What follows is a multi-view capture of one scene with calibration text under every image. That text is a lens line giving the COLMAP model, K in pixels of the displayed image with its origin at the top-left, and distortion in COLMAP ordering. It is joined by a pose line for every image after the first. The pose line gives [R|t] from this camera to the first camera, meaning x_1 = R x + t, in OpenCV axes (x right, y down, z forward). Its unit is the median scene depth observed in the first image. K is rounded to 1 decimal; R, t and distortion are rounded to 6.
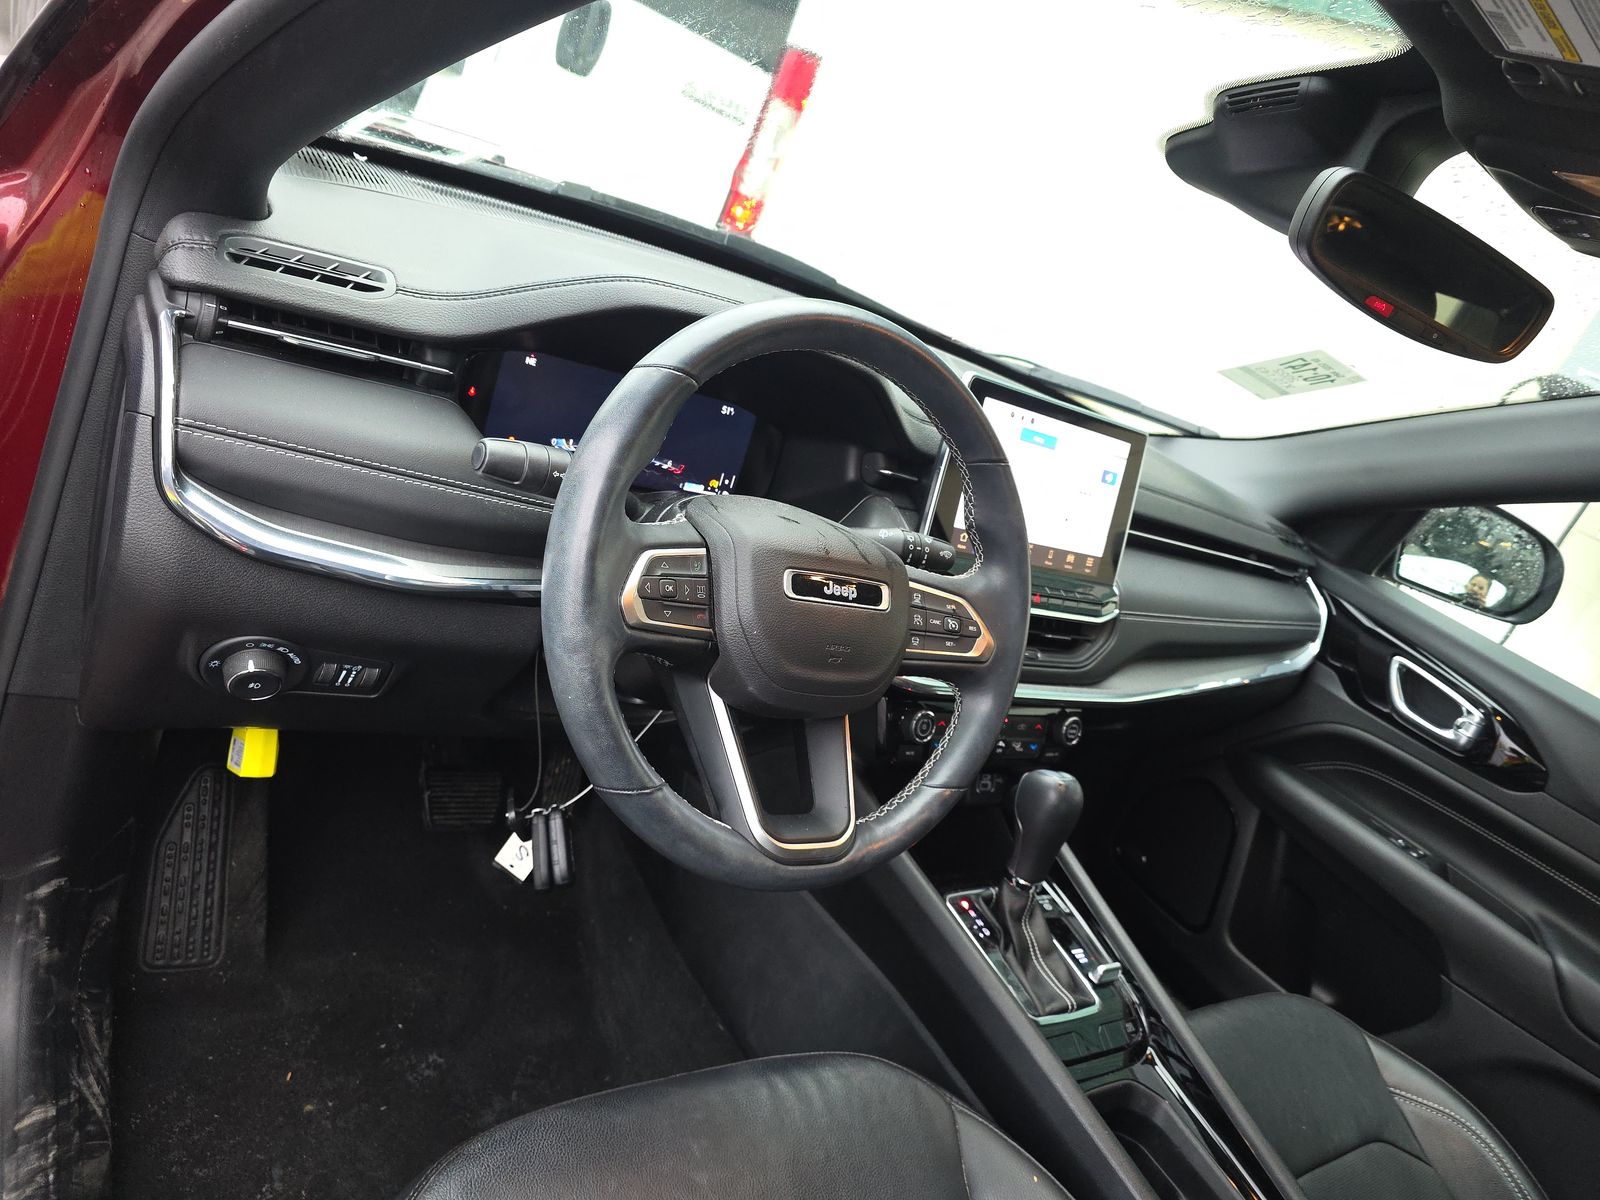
lens RADIAL K [[1061.8, 0, 846.7], [0, 1061.8, 587.9], [0, 0, 1]] dist [0.000034, -0.002123]
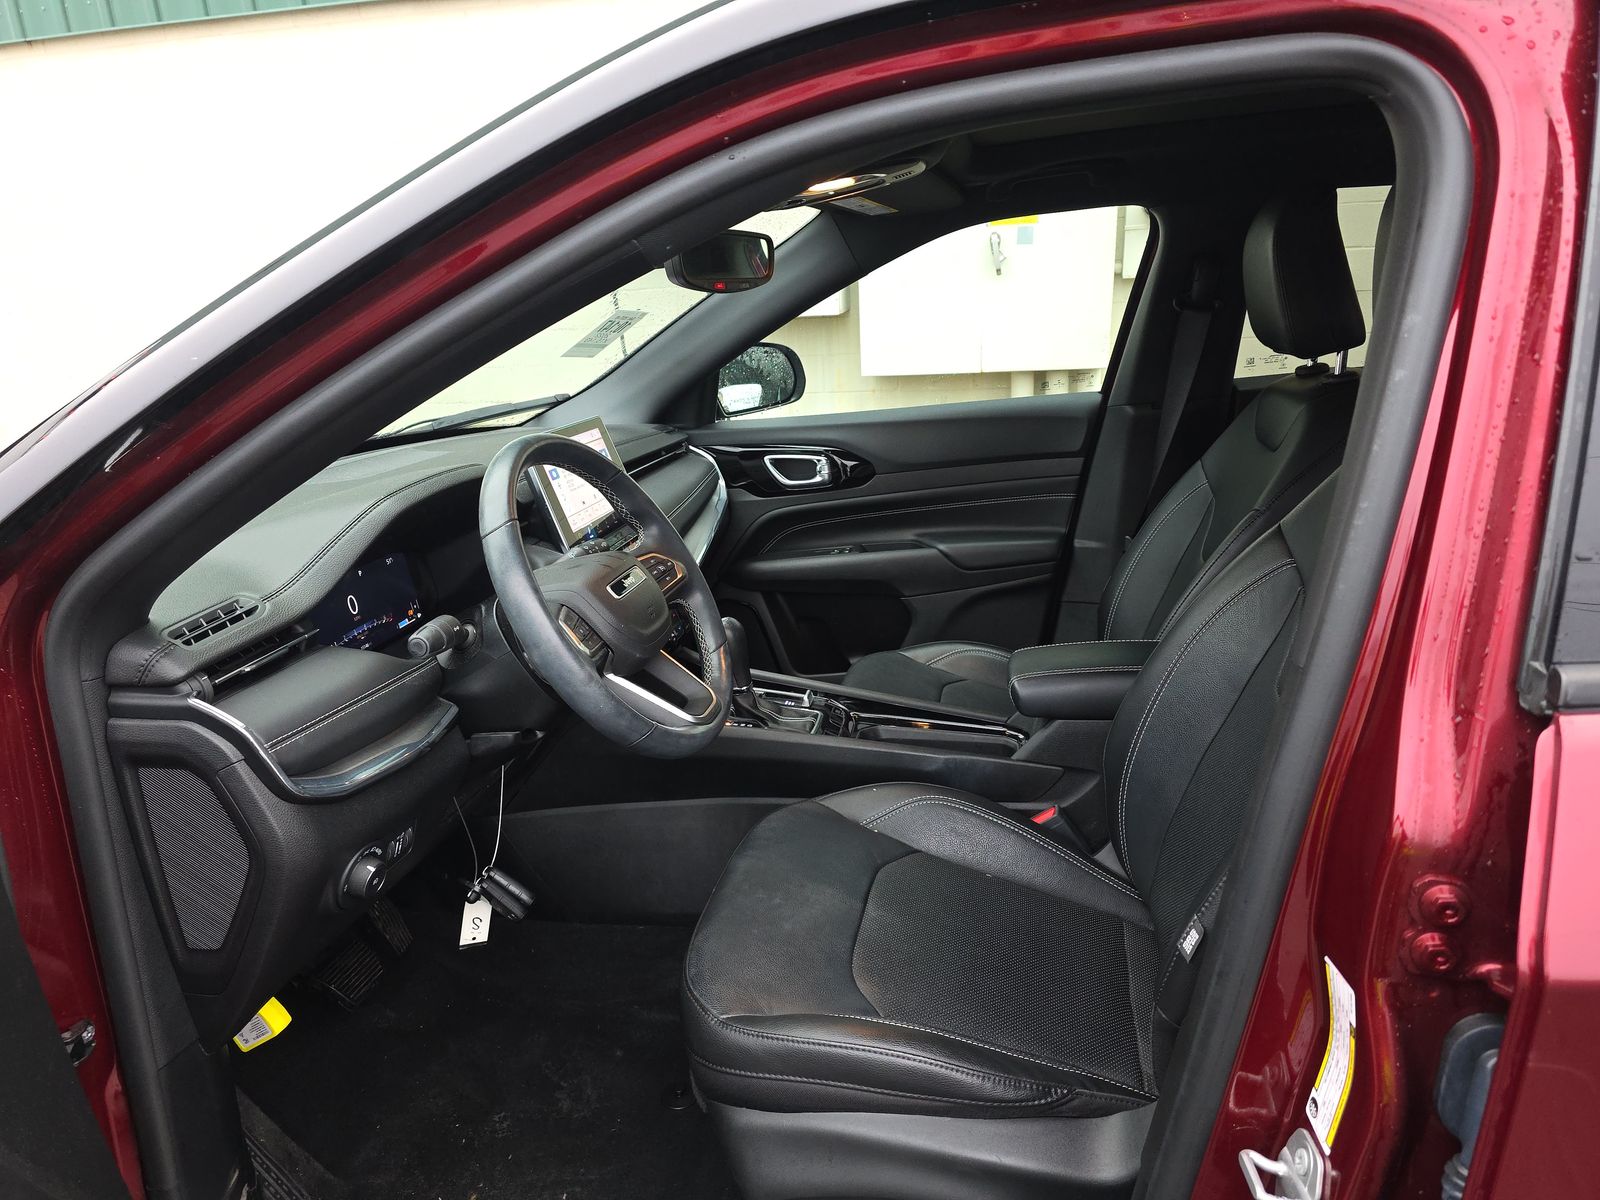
lens RADIAL K [[1061.8, 0, 802.1], [0, 1061.8, 600.8], [0, 0, 1]] dist [0.000034, -0.002123]
pose [[0.614950, -0.599764, 0.511976, -0.379131], [0.566955, 0.787529, 0.241579, -0.118209], [-0.548086, 0.141708, 0.824330, -0.278164]]
